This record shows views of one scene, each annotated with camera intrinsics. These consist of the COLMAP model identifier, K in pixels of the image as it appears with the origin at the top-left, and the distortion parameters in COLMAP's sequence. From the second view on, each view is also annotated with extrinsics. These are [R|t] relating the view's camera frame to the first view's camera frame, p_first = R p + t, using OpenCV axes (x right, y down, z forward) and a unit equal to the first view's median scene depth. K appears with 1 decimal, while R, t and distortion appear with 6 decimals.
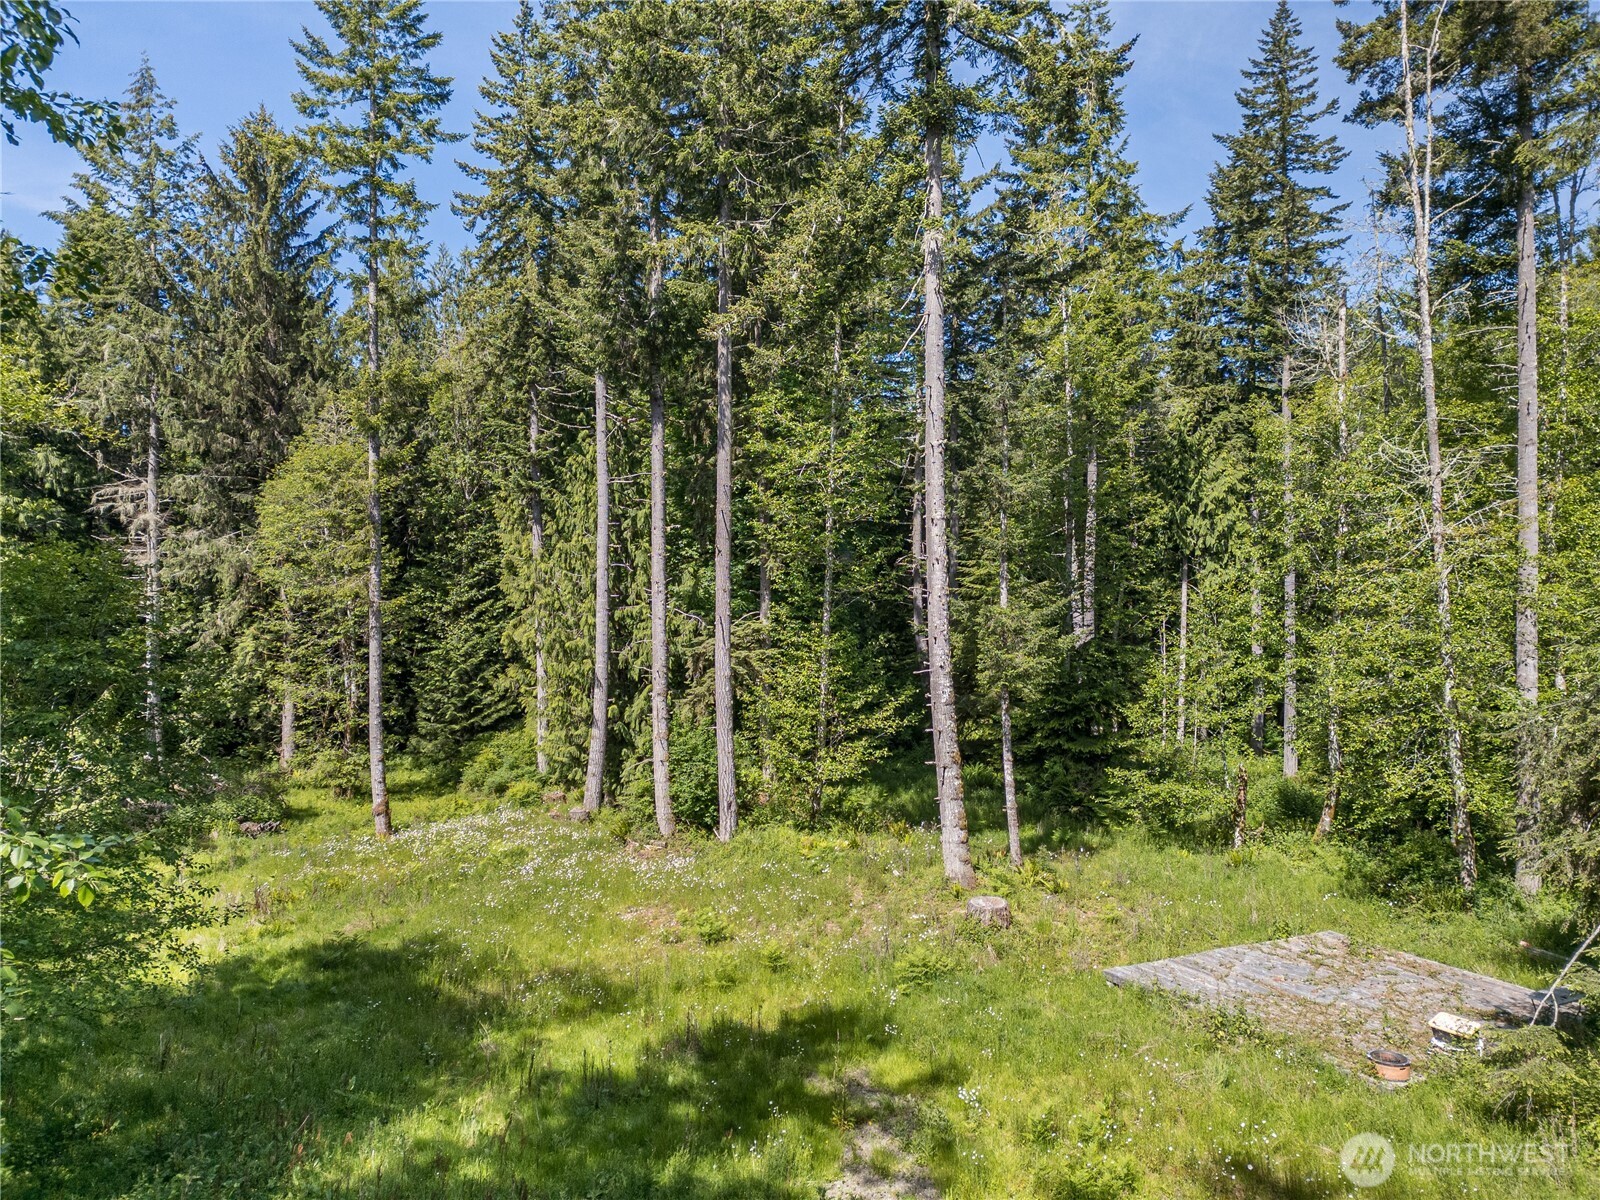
lens RADIAL K [[1111.6, 0, 795.3], [0, 1111.6, 601.0], [0, 0, 1]] dist [0.079385, -0.074868]
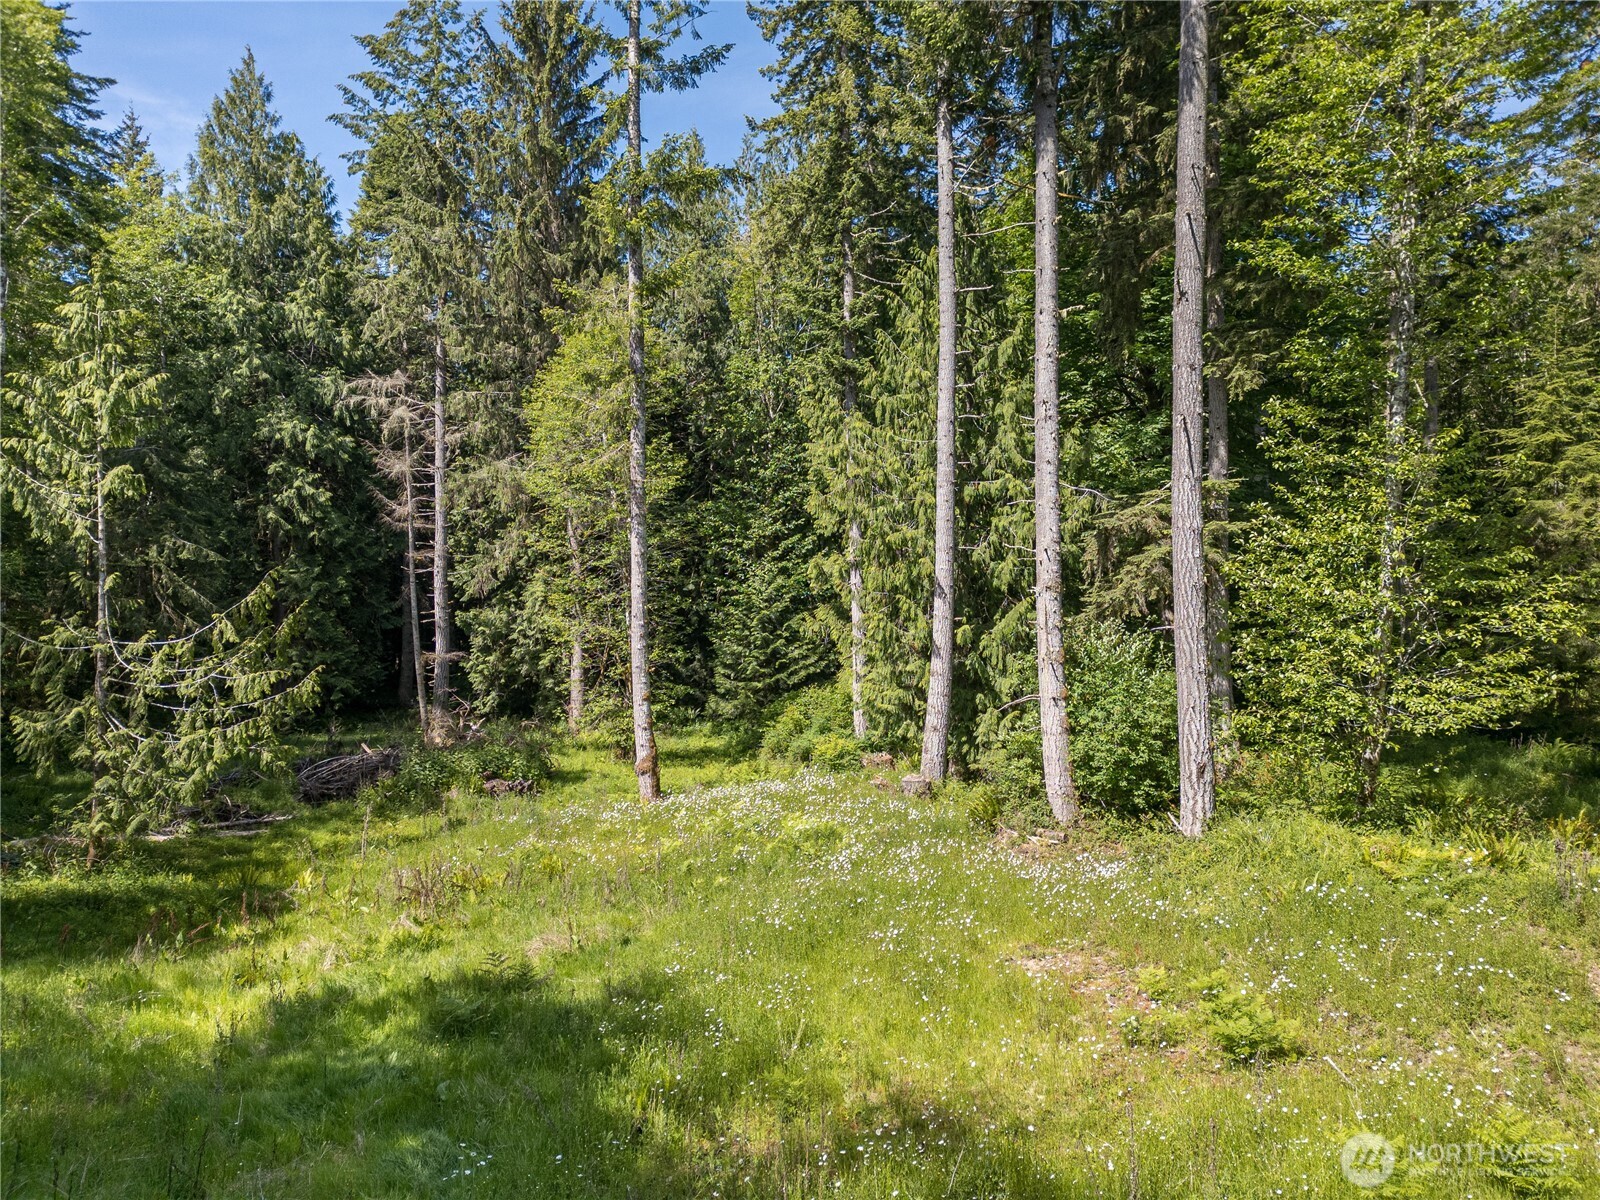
lens RADIAL K [[1111.6, 0, 795.3], [0, 1111.6, 601.0], [0, 0, 1]] dist [0.079385, -0.074868]
pose [[0.961431, -0.004915, -0.275003, -0.072427], [0.004454, 0.999987, -0.002303, 0.075174], [0.275011, 0.000989, 0.961440, 0.311786]]
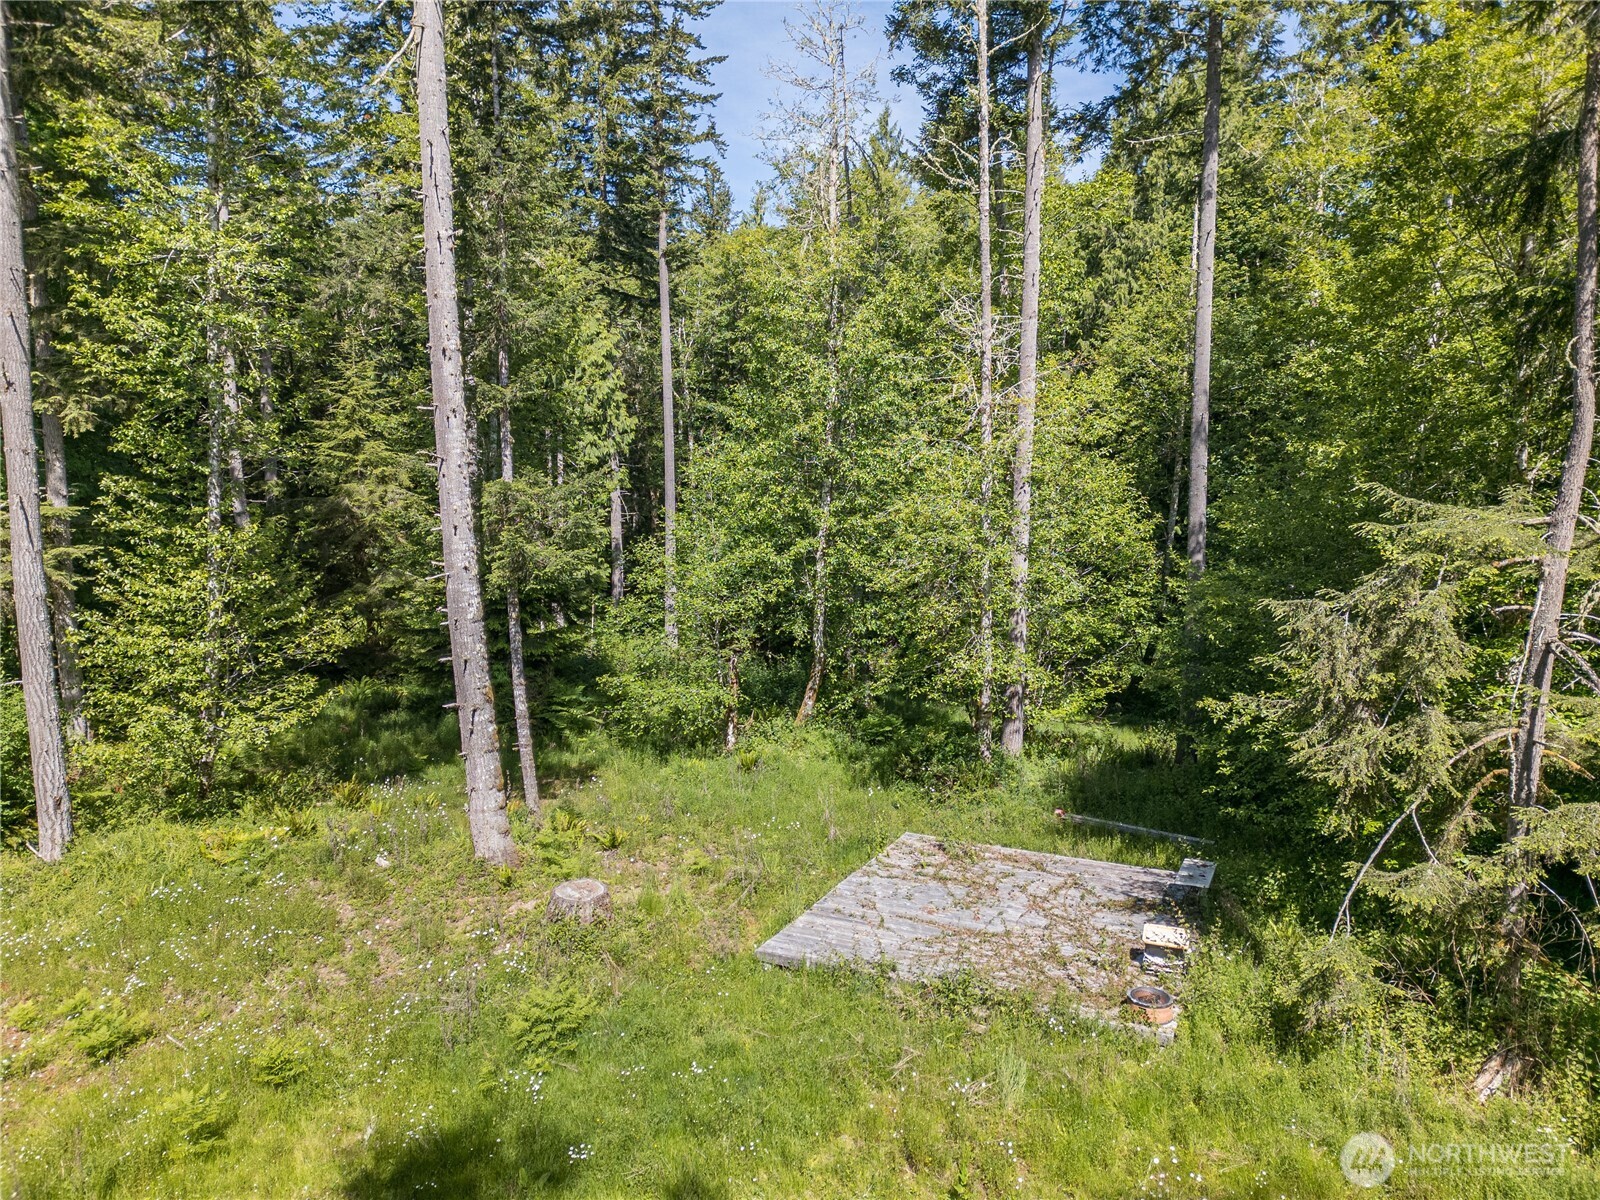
lens RADIAL K [[1111.6, 0, 795.3], [0, 1111.6, 601.0], [0, 0, 1]] dist [0.079385, -0.074868]
pose [[0.795716, -0.064948, 0.602177, -0.077604], [-0.003005, 0.993798, 0.111156, 0.000680], [-0.605662, -0.090258, 0.790586, 0.195502]]
